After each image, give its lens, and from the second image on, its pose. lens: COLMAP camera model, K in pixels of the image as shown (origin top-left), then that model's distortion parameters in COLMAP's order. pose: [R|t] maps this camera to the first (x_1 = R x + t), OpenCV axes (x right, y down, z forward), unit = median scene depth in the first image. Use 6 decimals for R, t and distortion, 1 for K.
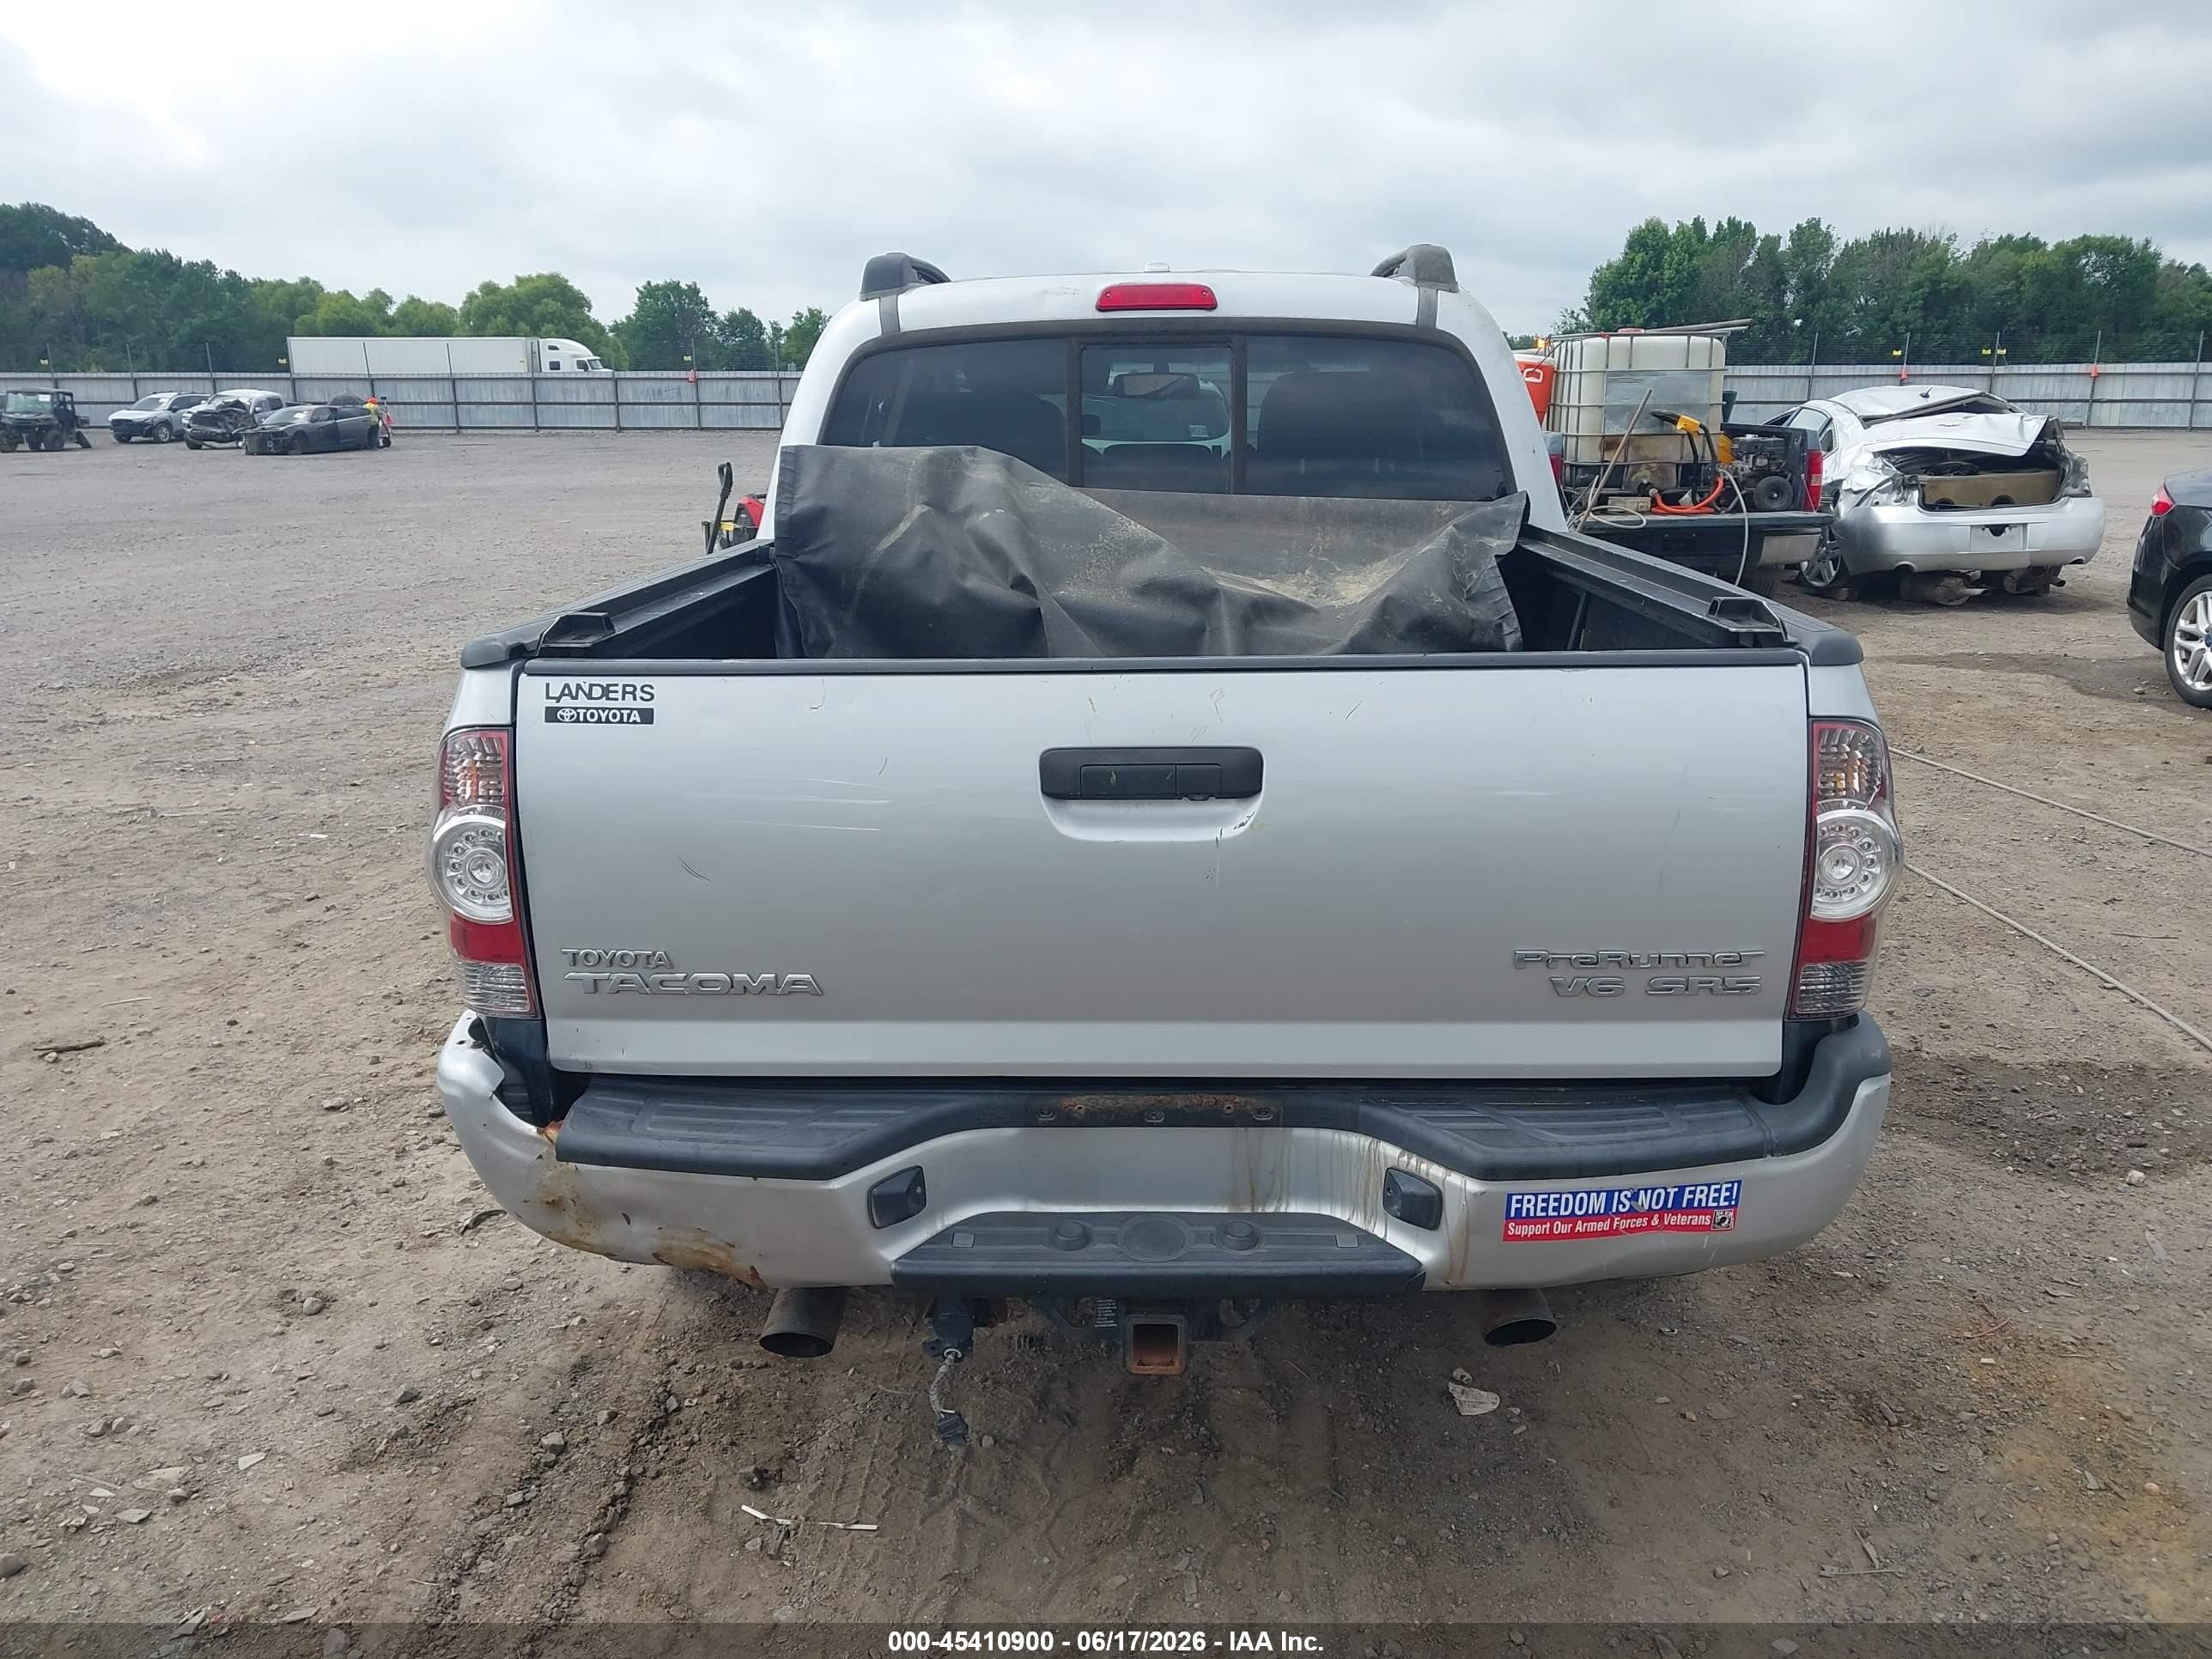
lens RADIAL K [[1736.0, 0, 1115.3], [0, 1736.0, 805.3], [0, 0, 1]] dist [0.001807, 0.013262]
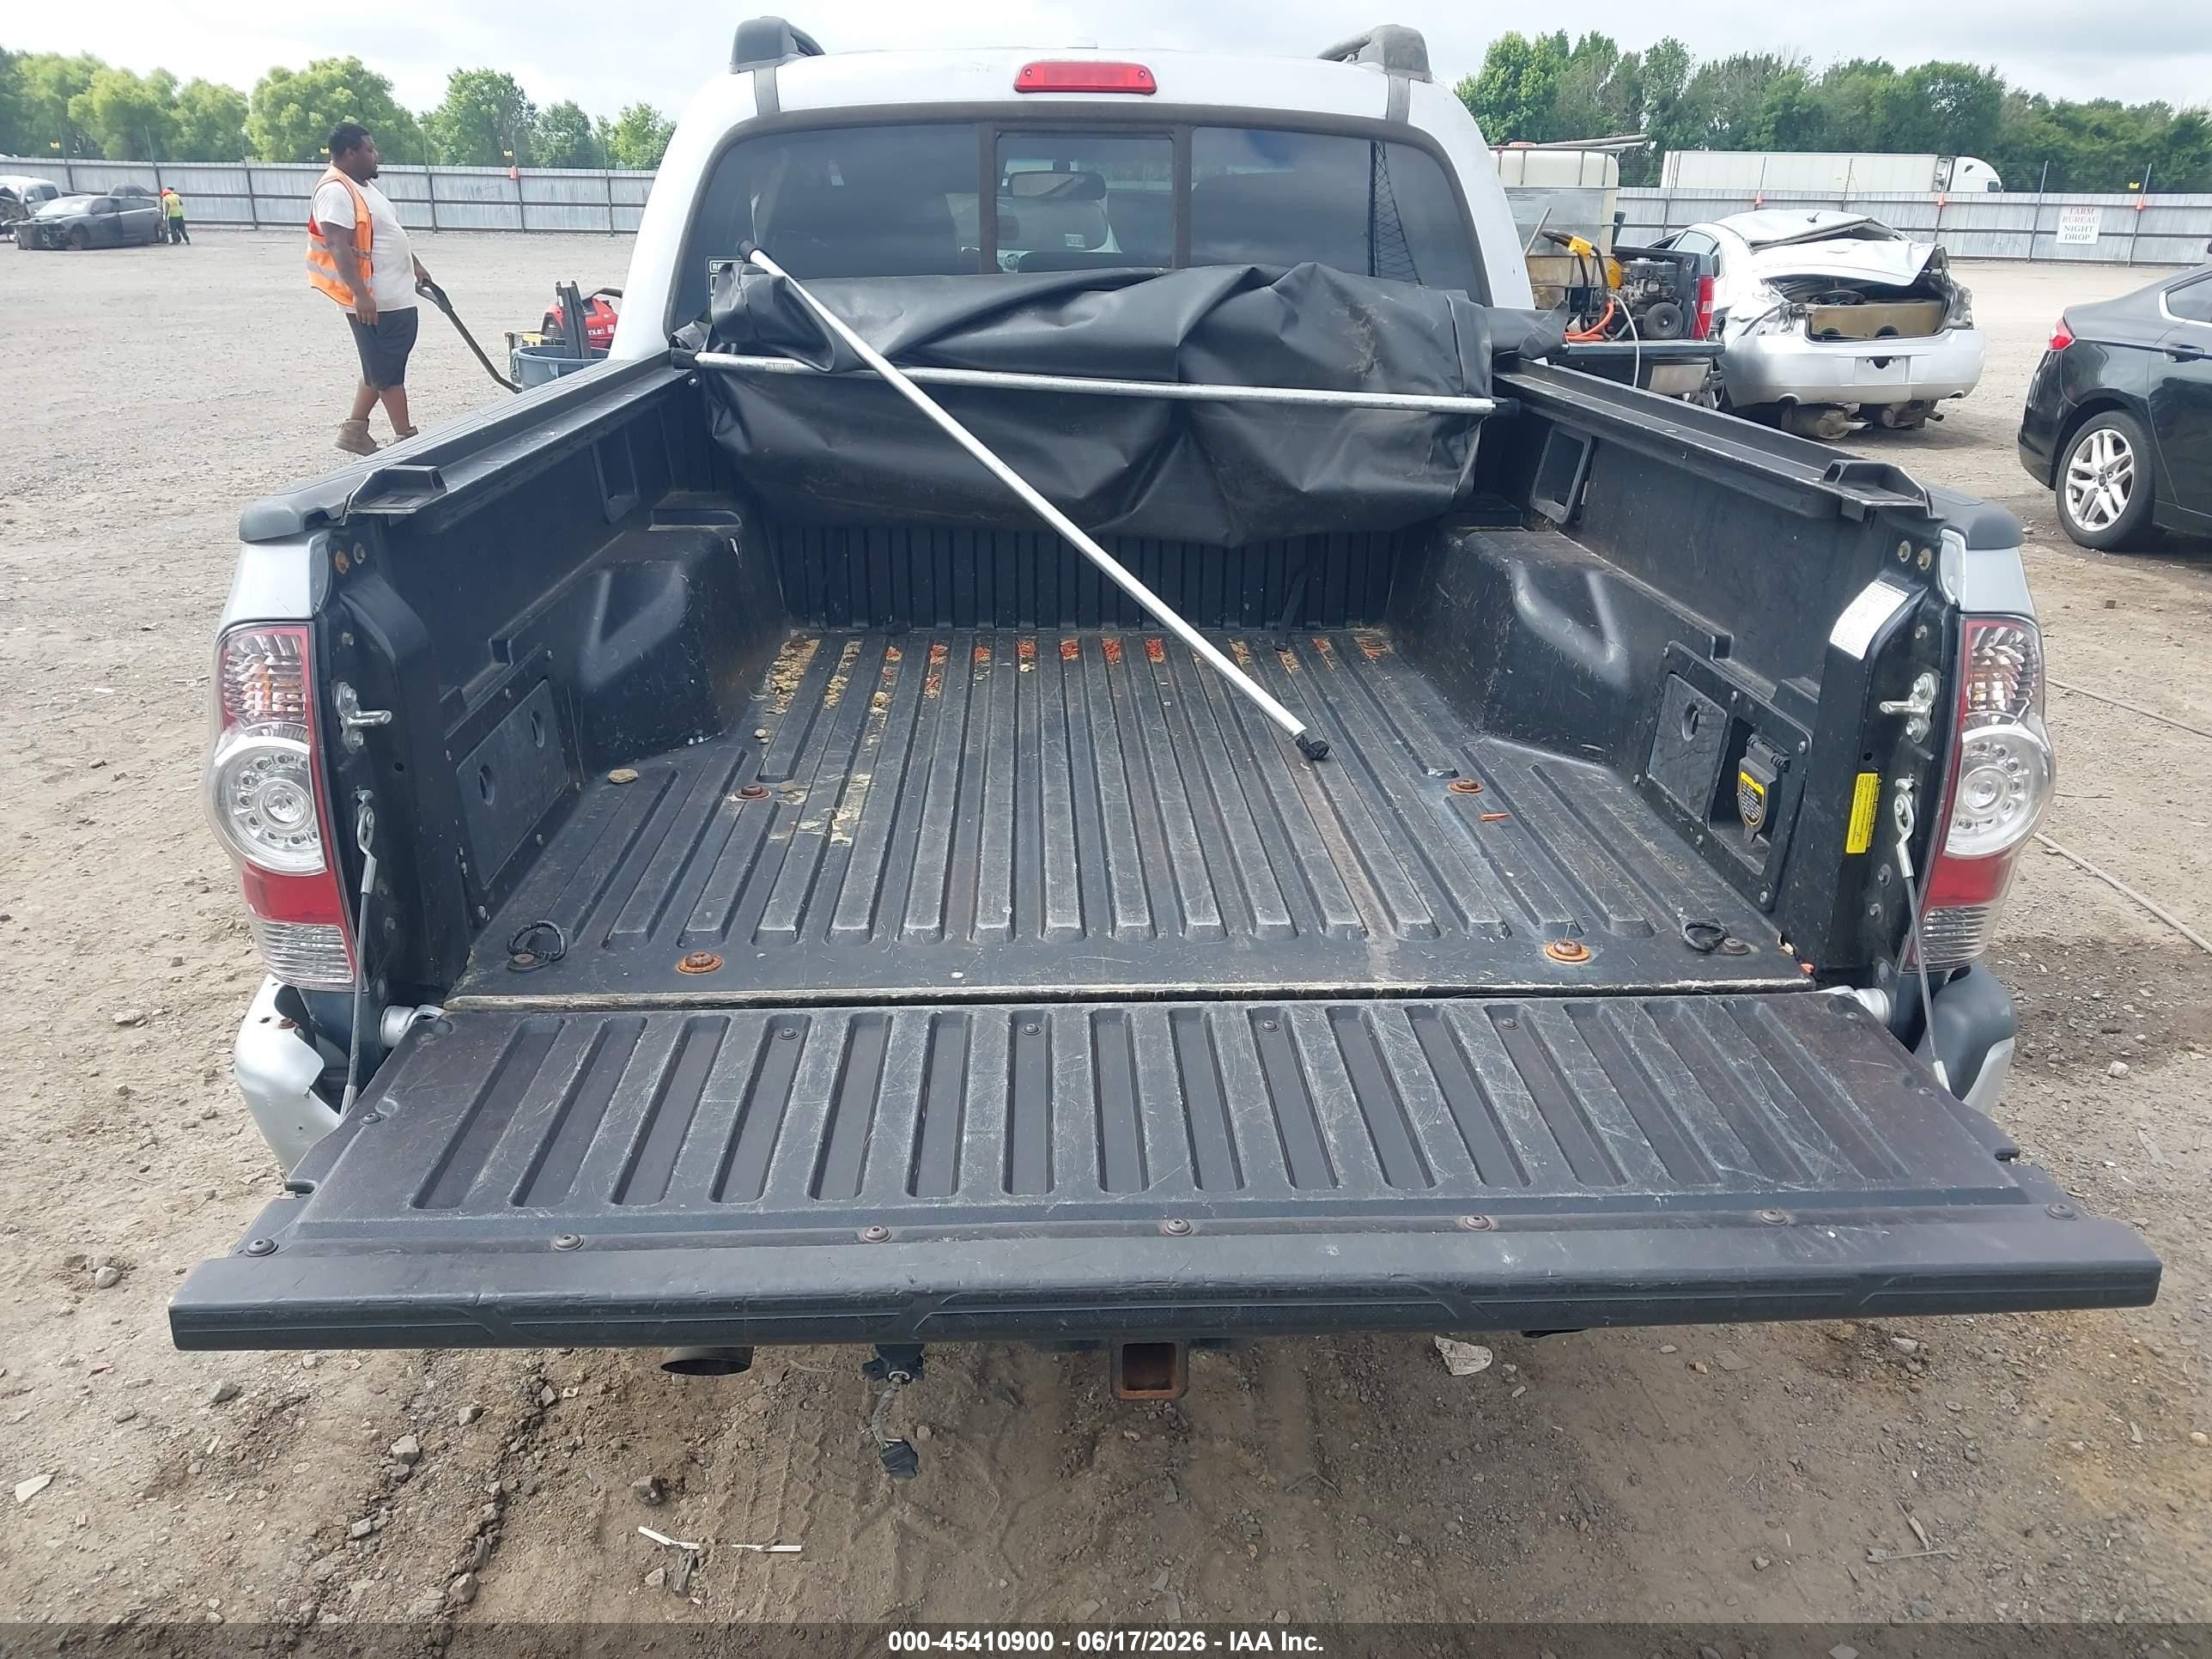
lens RADIAL K [[1735.0, 0, 1117.8], [0, 1735.0, 799.7], [0, 0, 1]] dist [0.025051, -0.021604]
pose [[0.996238, -0.008026, 0.086292, -0.037323], [-0.000332, 0.995342, 0.096411, -0.023848], [-0.086664, -0.096077, 0.991594, 0.121151]]
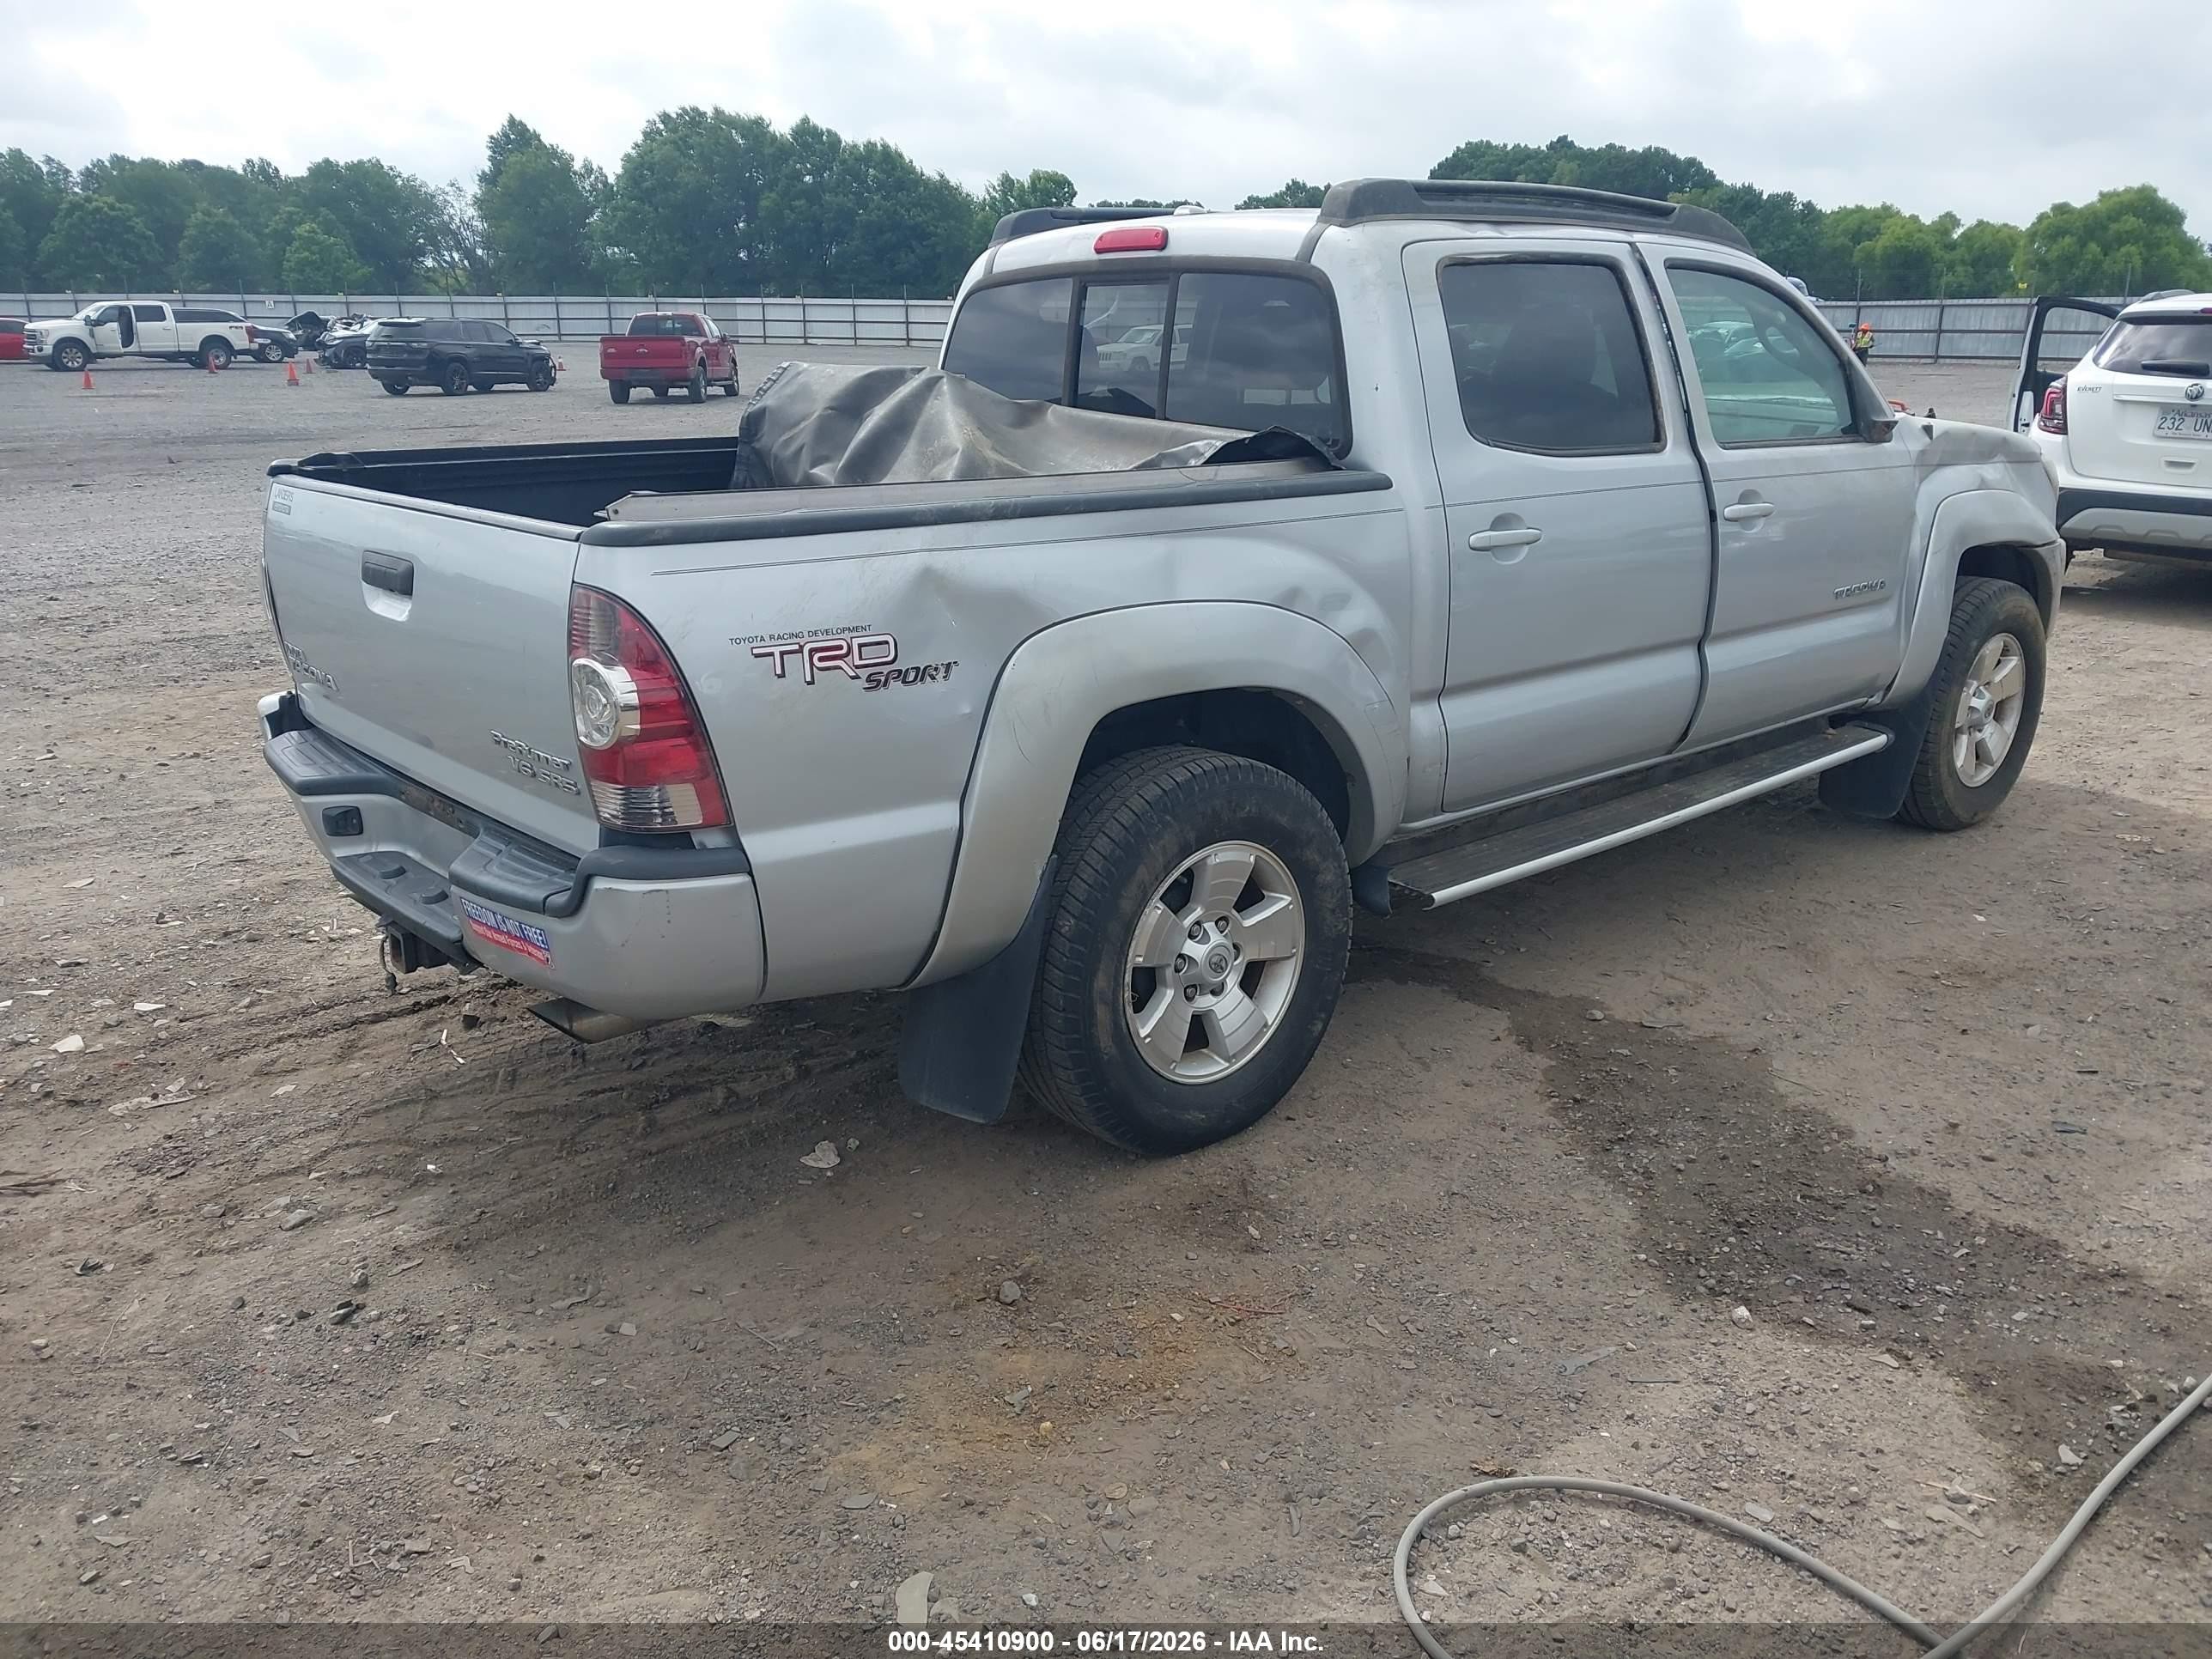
lens RADIAL K [[1735.0, 0, 1117.8], [0, 1735.0, 799.7], [0, 0, 1]] dist [0.025051, -0.021604]
pose [[0.682541, 0.197394, -0.703686, 0.894332], [-0.172444, 0.979146, 0.107403, -0.055711], [0.710212, 0.048040, 0.702347, 0.215440]]
